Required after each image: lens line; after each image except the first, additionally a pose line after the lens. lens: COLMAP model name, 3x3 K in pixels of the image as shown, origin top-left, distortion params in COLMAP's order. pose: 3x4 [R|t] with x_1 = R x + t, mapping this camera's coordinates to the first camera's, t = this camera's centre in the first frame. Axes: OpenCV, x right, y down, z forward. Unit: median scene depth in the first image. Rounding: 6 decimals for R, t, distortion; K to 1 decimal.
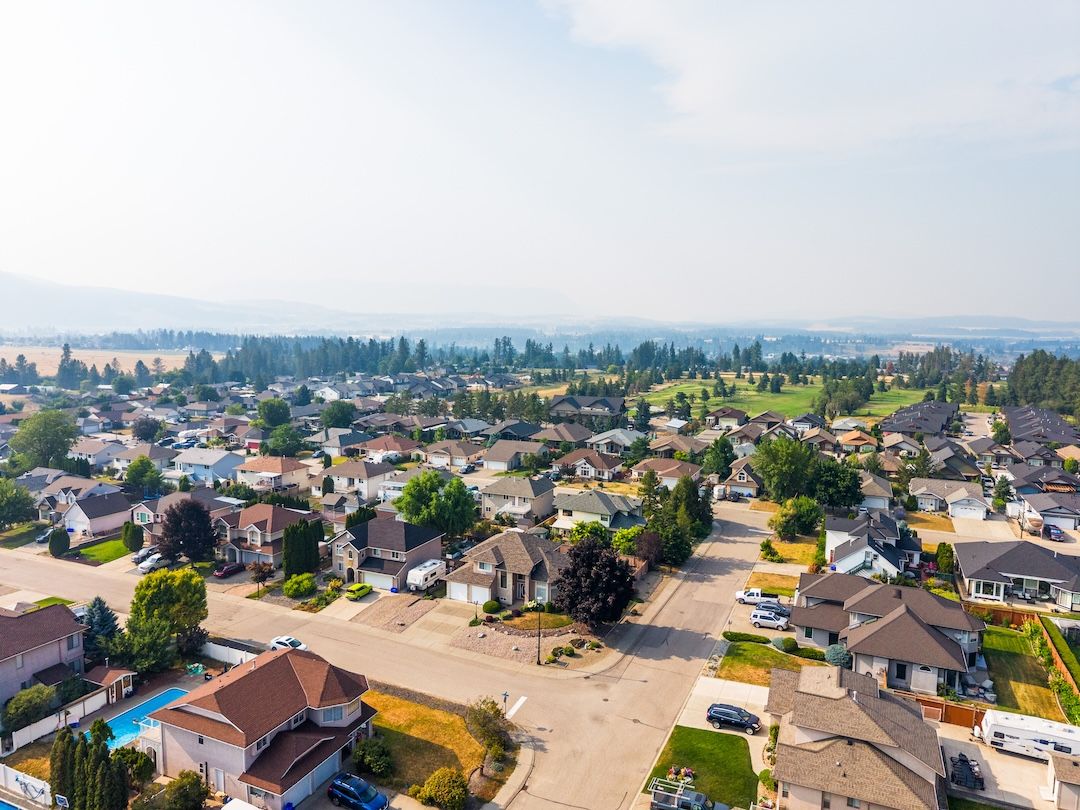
lens RADIAL K [[726.5, 0, 538.0], [0, 726.5, 405.2], [0, 0, 1]] dist [0.024080, -0.014110]
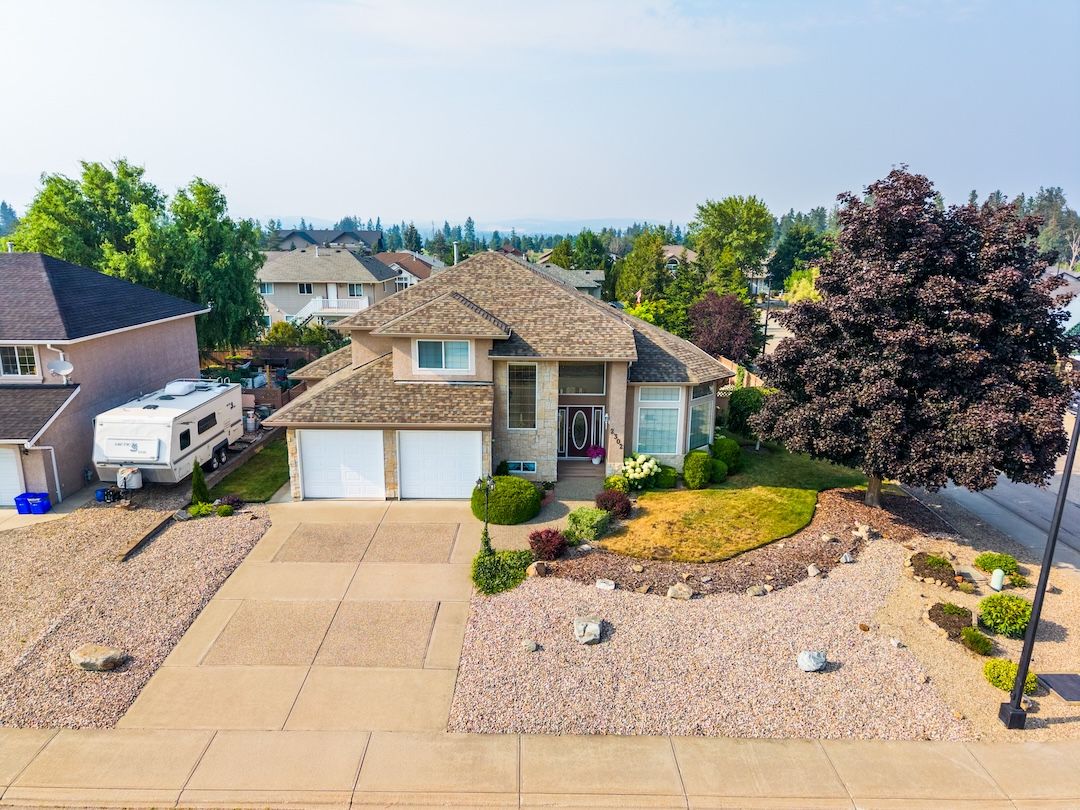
lens RADIAL K [[726.5, 0, 541.0], [0, 726.5, 401.7], [0, 0, 1]] dist [0.024080, -0.014110]
pose [[0.904624, -0.098504, 0.414672, -0.149935], [0.045560, 0.989701, 0.135708, 0.204608], [-0.423769, -0.103872, 0.899795, 0.751354]]
